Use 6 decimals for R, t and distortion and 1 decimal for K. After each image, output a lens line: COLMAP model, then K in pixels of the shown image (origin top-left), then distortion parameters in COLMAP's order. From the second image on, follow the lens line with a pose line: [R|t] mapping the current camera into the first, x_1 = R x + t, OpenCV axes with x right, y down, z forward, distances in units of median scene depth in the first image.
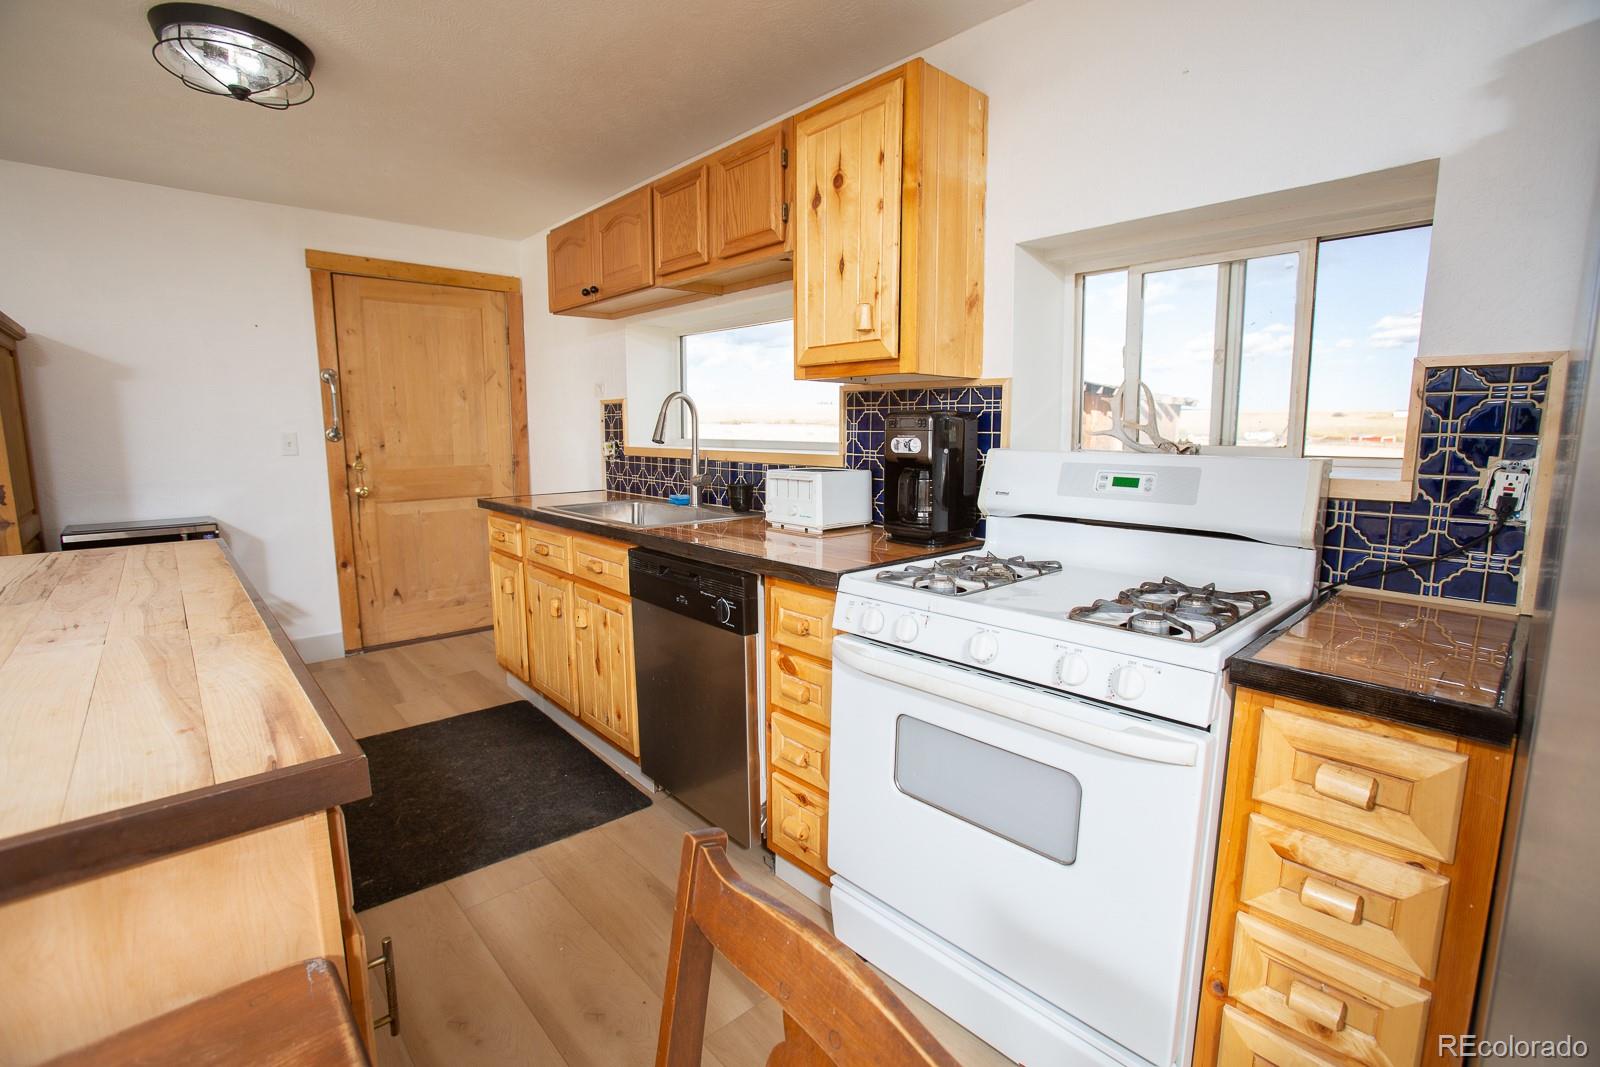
lens RADIAL K [[731.0, 0, 798.4], [0, 731.0, 528.1], [0, 0, 1]] dist [-0.085931, 0.039604]
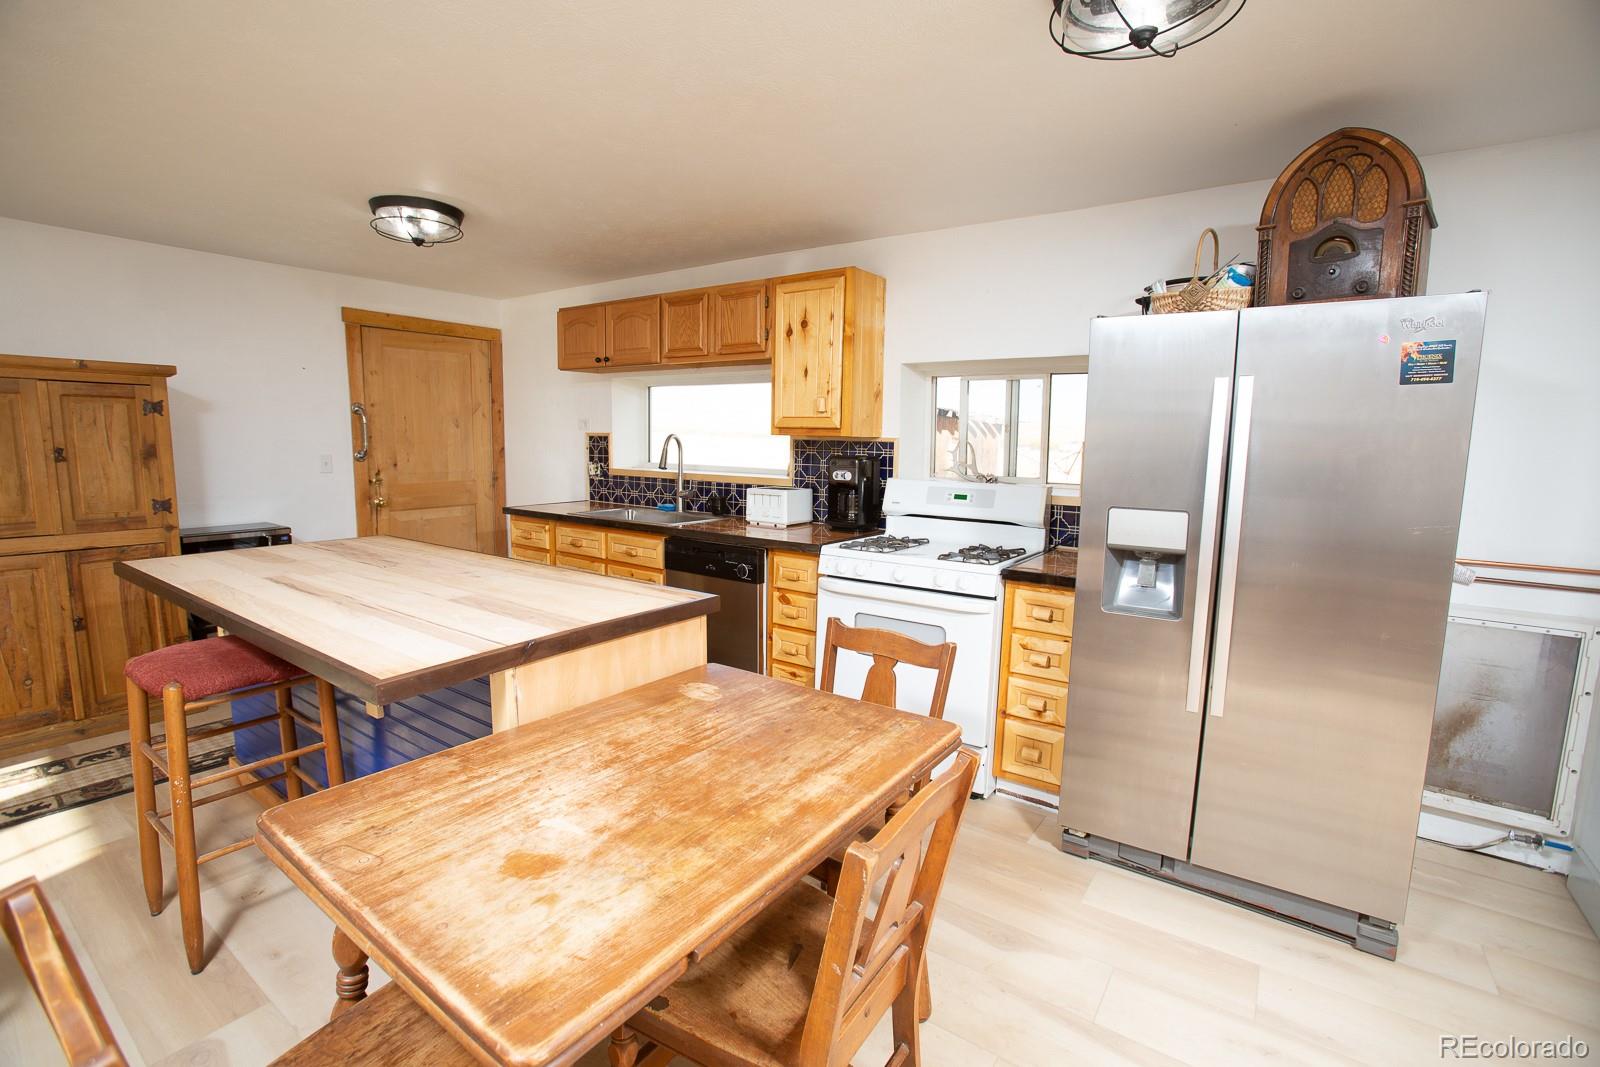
lens RADIAL K [[731.2, 0, 799.4], [0, 731.2, 529.2], [0, 0, 1]] dist [-0.090485, 0.041672]
pose [[0.977201, -0.010374, 0.212063, -0.308275], [0.012281, 0.999895, -0.007676, 0.026293], [-0.211961, 0.010105, 0.977226, -0.658913]]
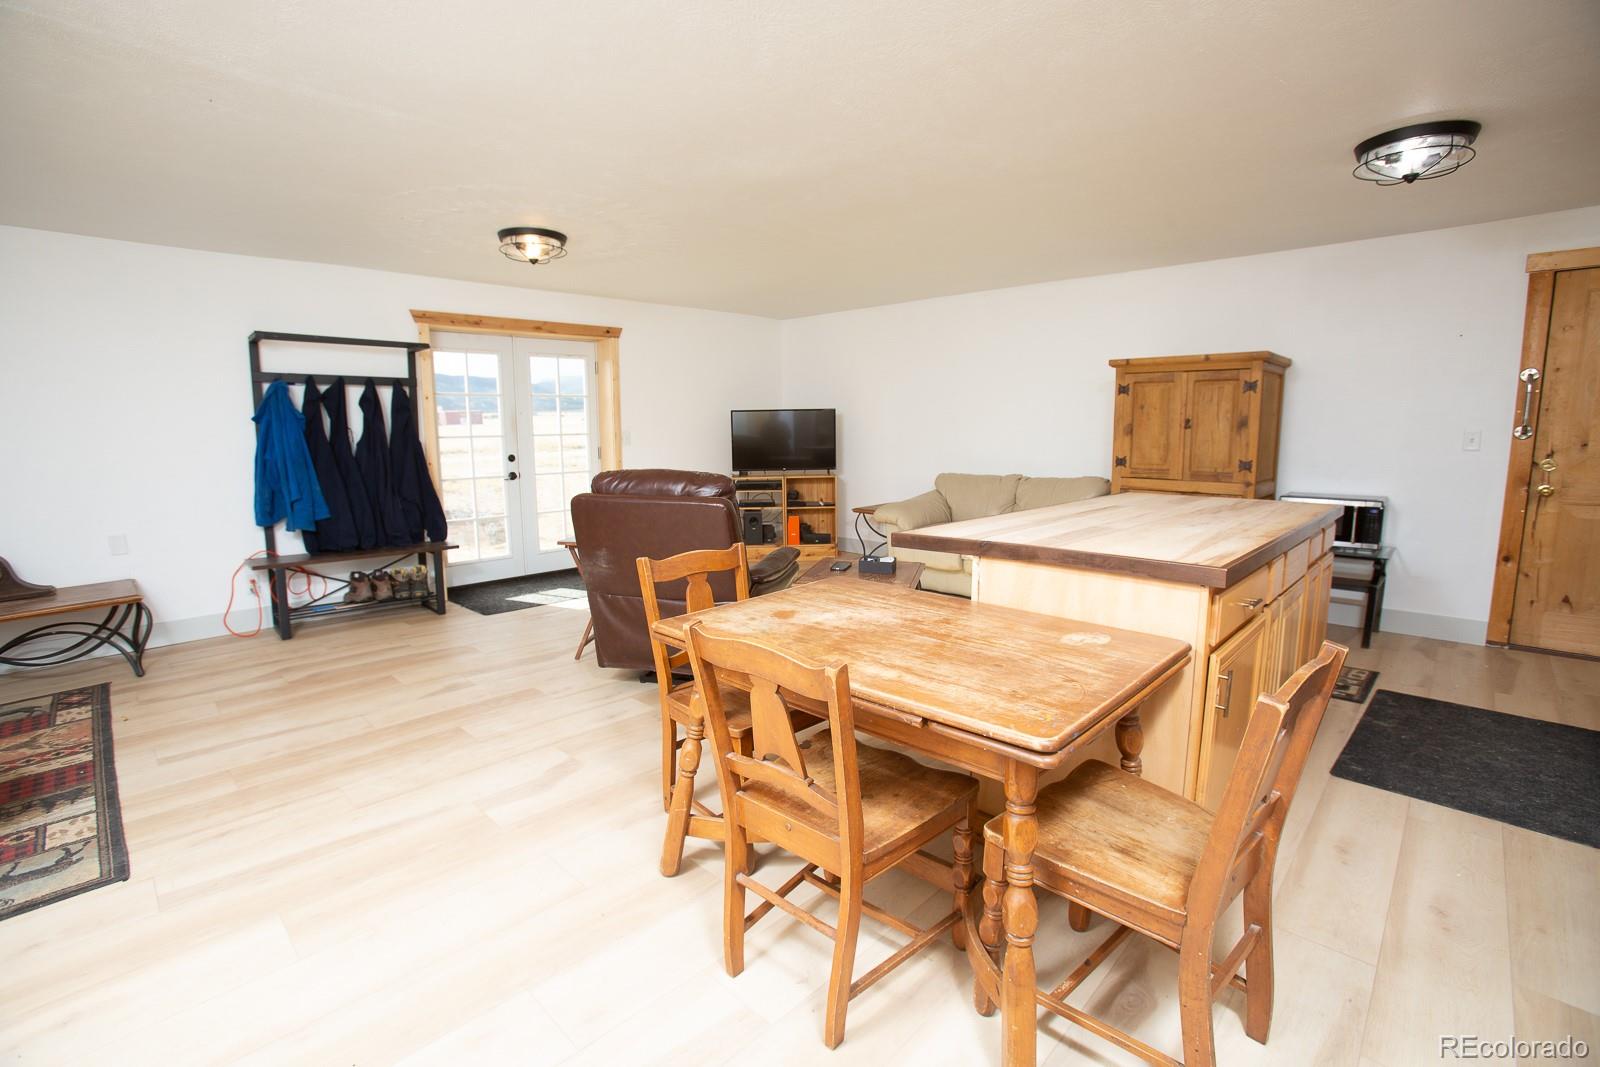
lens RADIAL K [[726.7, 0, 794.8], [0, 726.7, 528.9], [0, 0, 1]] dist [-0.078023, 0.031595]
pose [[0.061541, 0.138714, -0.988418, 0.525655], [-0.130735, 0.982884, 0.129798, 0.025119], [0.989505, 0.121233, 0.078623, -0.197146]]
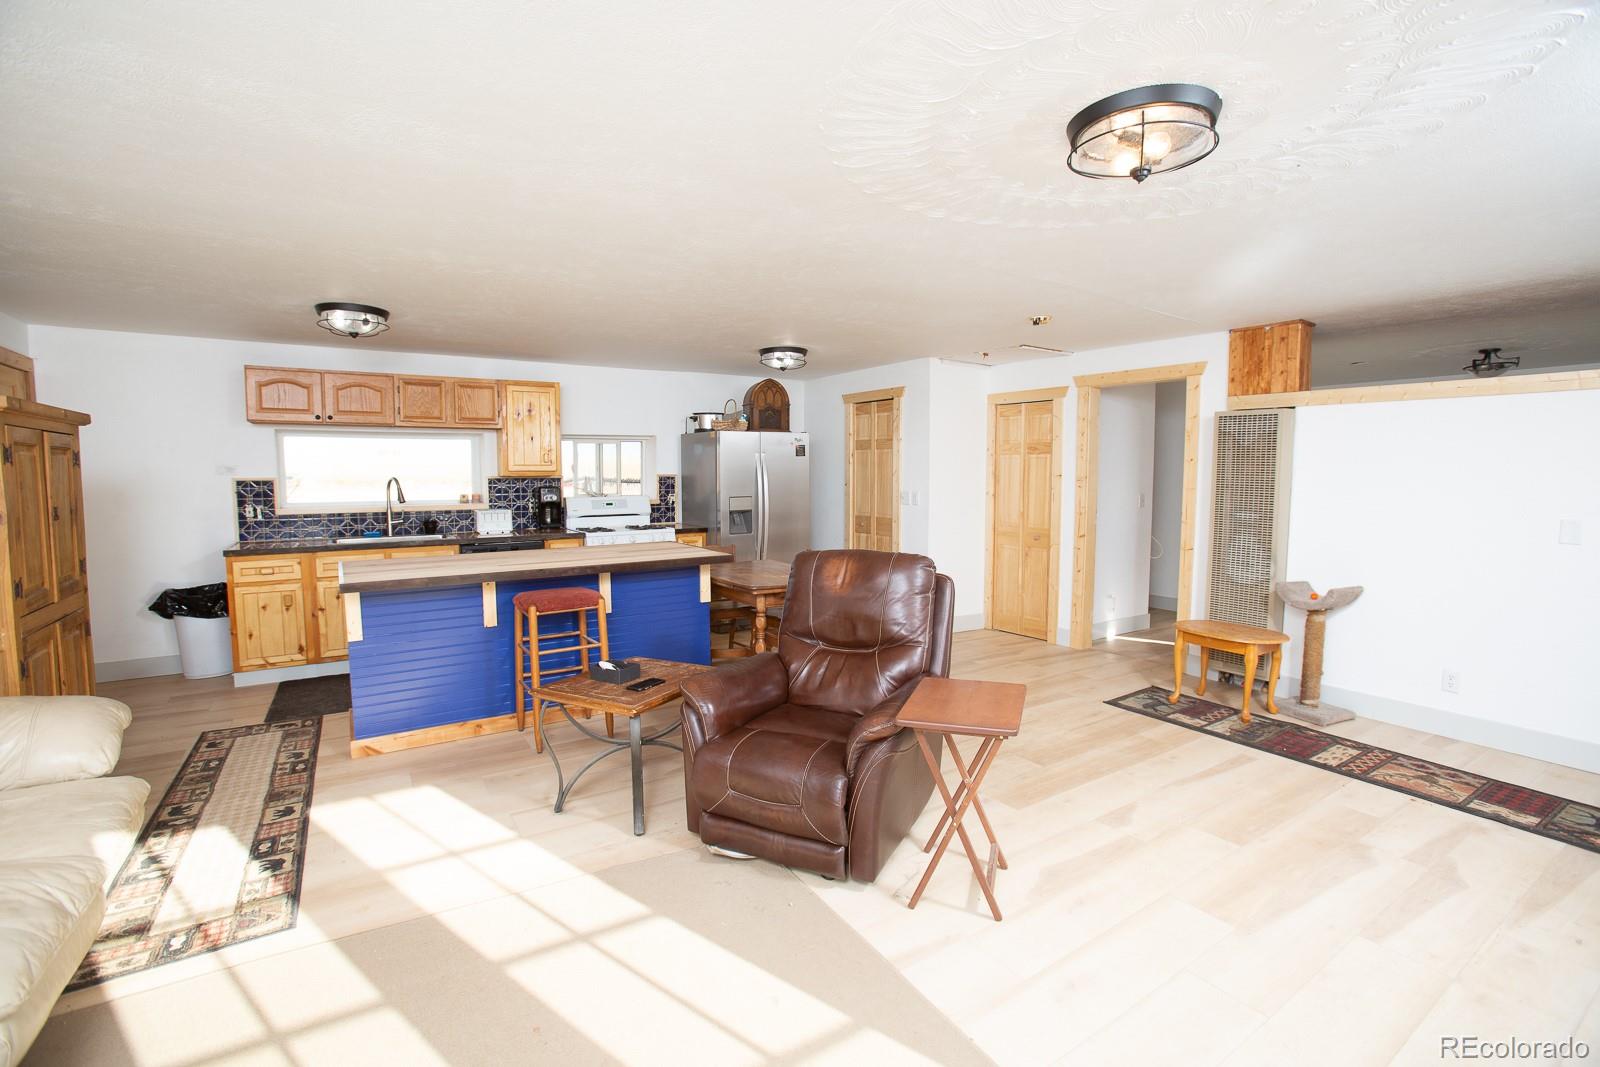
lens RADIAL K [[731.0, 0, 798.4], [0, 731.0, 528.1], [0, 0, 1]] dist [-0.085931, 0.039604]
pose [[0.165307, -0.077789, 0.983170, -2.532341], [0.137385, 0.988981, 0.055150, -0.010181], [-0.976626, 0.125956, 0.174173, -0.514285]]
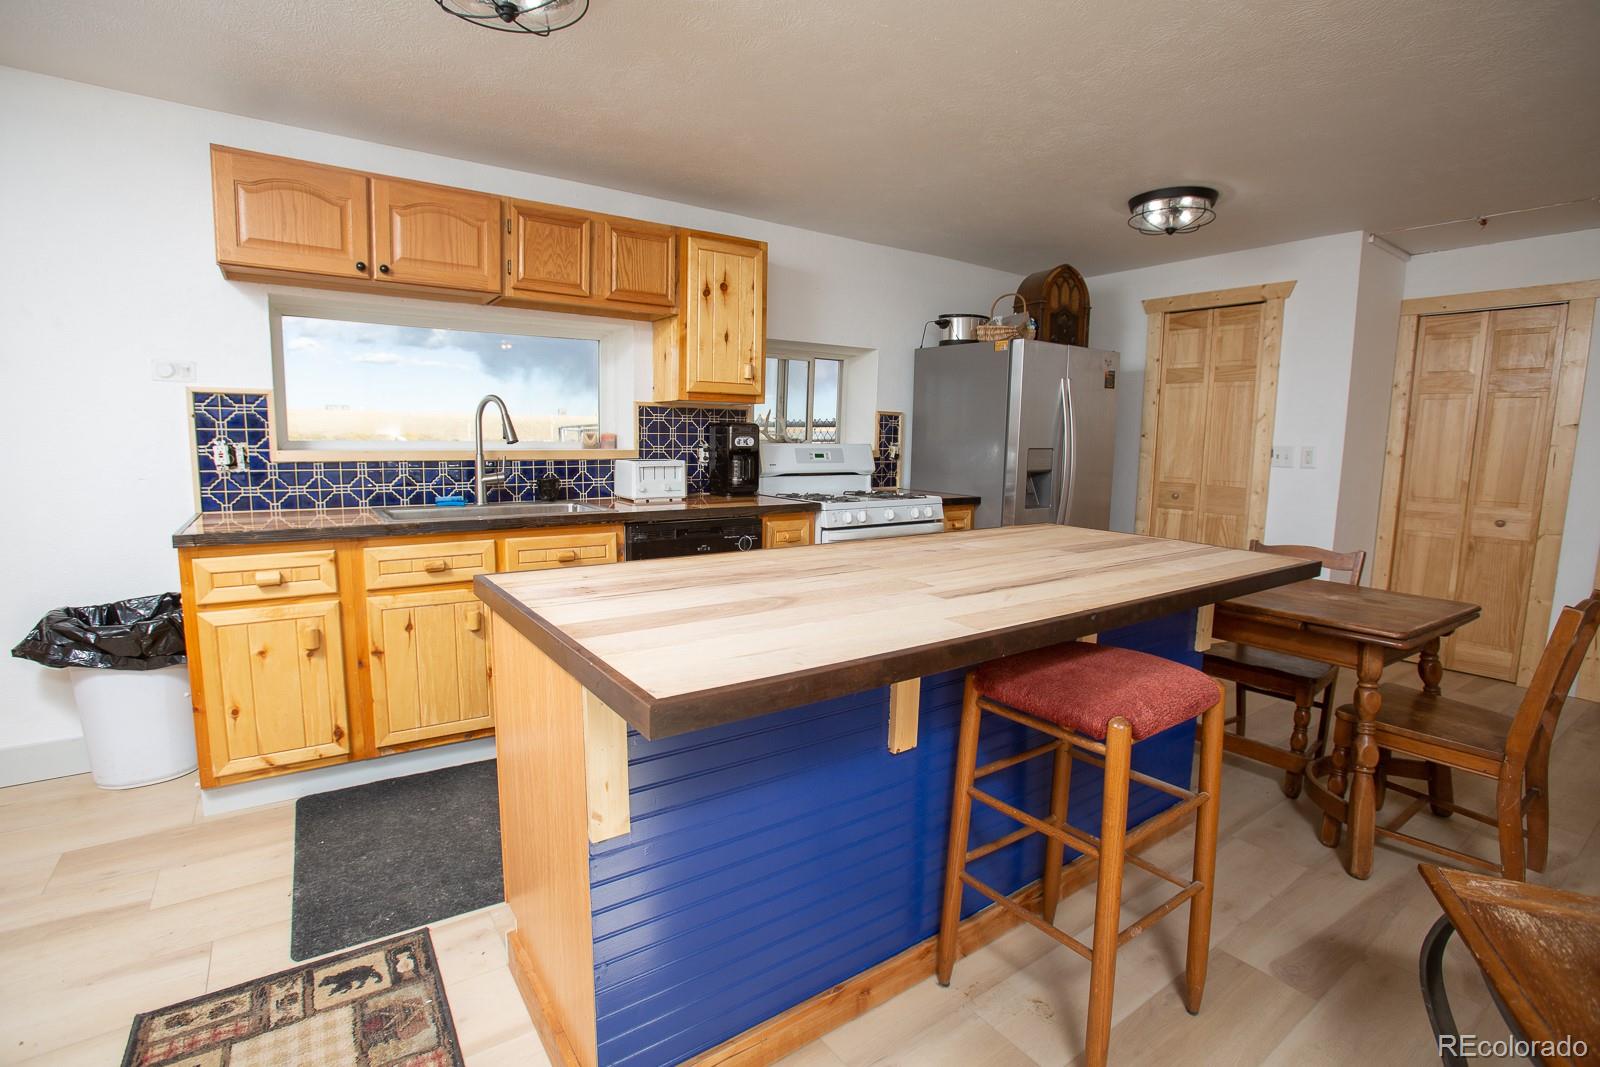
lens RADIAL K [[751.6, 0, 797.3], [0, 751.6, 529.2], [0, 0, 1]] dist [-0.075433, 0.029832]
pose [[0.129651, -0.123324, 0.983861, -1.593523], [0.118787, 0.987021, 0.108067, -0.079572], [-0.984419, 0.102859, 0.142618, 0.584929]]
